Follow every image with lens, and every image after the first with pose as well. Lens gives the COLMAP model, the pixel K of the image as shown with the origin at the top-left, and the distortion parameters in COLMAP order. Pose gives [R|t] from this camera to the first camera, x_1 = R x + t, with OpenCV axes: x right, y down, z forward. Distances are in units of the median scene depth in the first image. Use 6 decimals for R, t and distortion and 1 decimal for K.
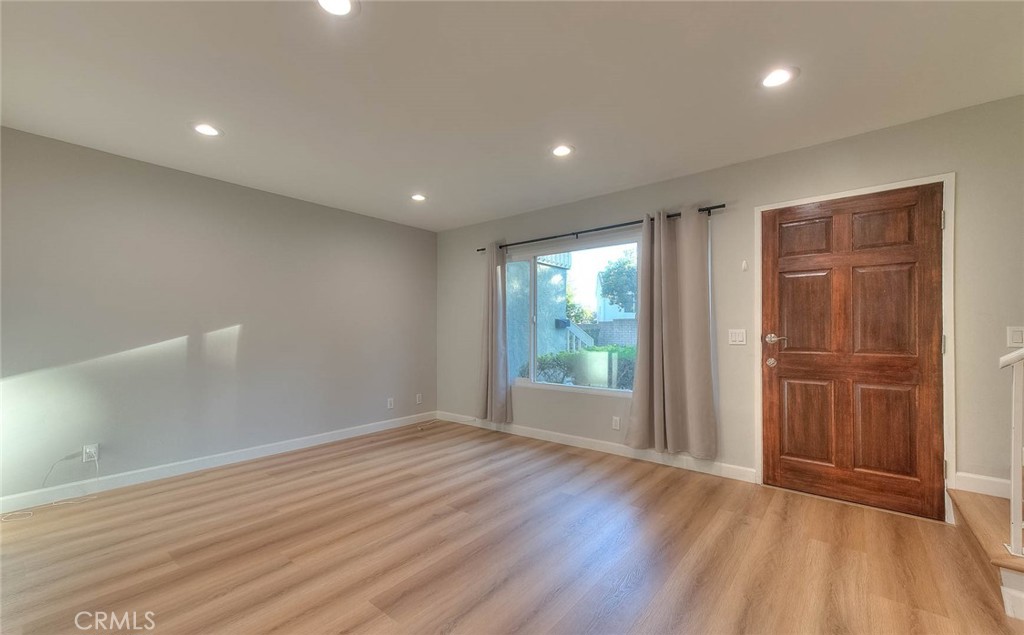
lens RADIAL K [[402.6, 0, 490.2], [0, 402.6, 325.8], [0, 0, 1]] dist [0.016789, -0.000134]
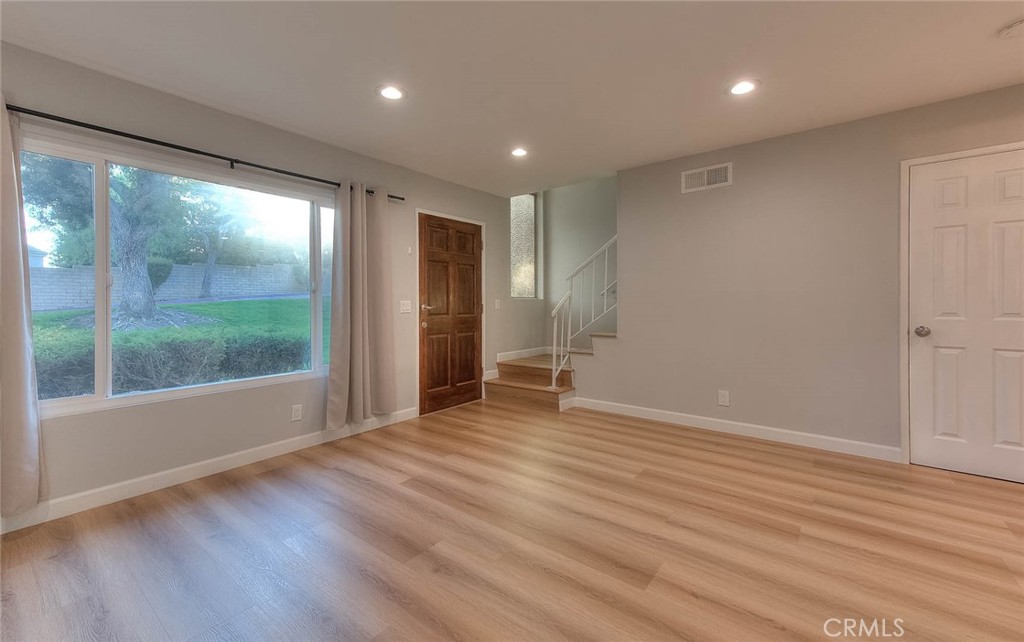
lens RADIAL K [[425.4, 0, 489.6], [0, 425.4, 303.1], [0, 0, 1]] dist [0.010872, 0.000022]
pose [[-0.026115, -0.000693, 0.999659, -0.682678], [-0.010066, 0.999949, 0.000431, 0.012927], [-0.999608, -0.010051, -0.026121, 0.743353]]
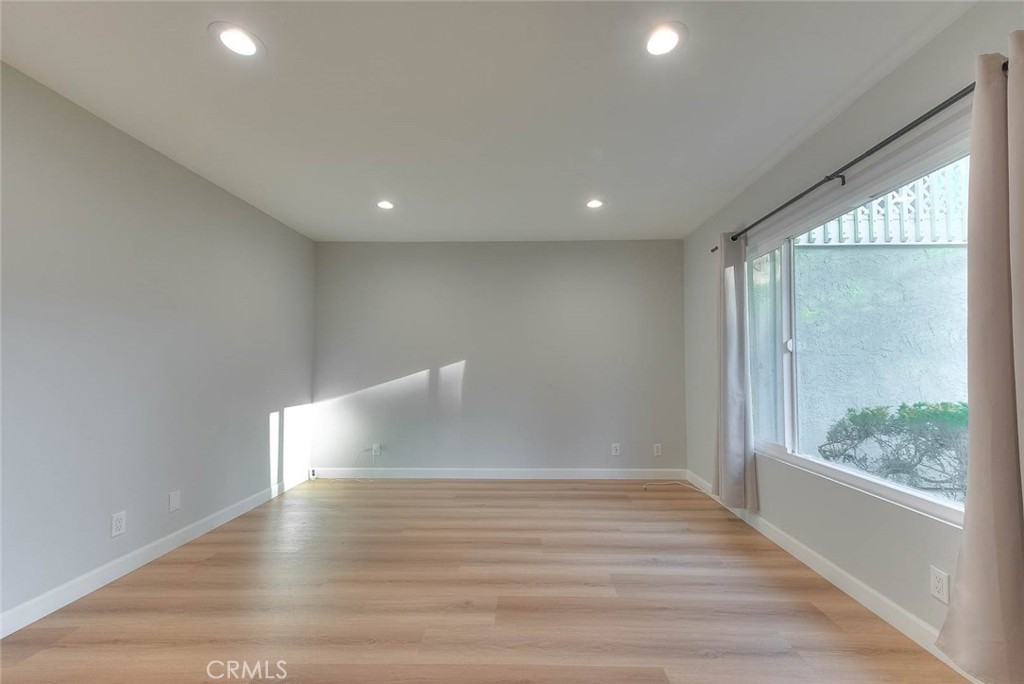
lens RADIAL K [[389.5, 0, 499.6], [0, 389.5, 353.7], [0, 0, 1]] dist [0.015237, -0.000008]
pose [[0.645942, -0.026174, -0.762938, 0.393269], [0.012572, 0.999641, -0.023650, 0.005290], [0.763283, 0.005685, 0.646039, 0.443177]]
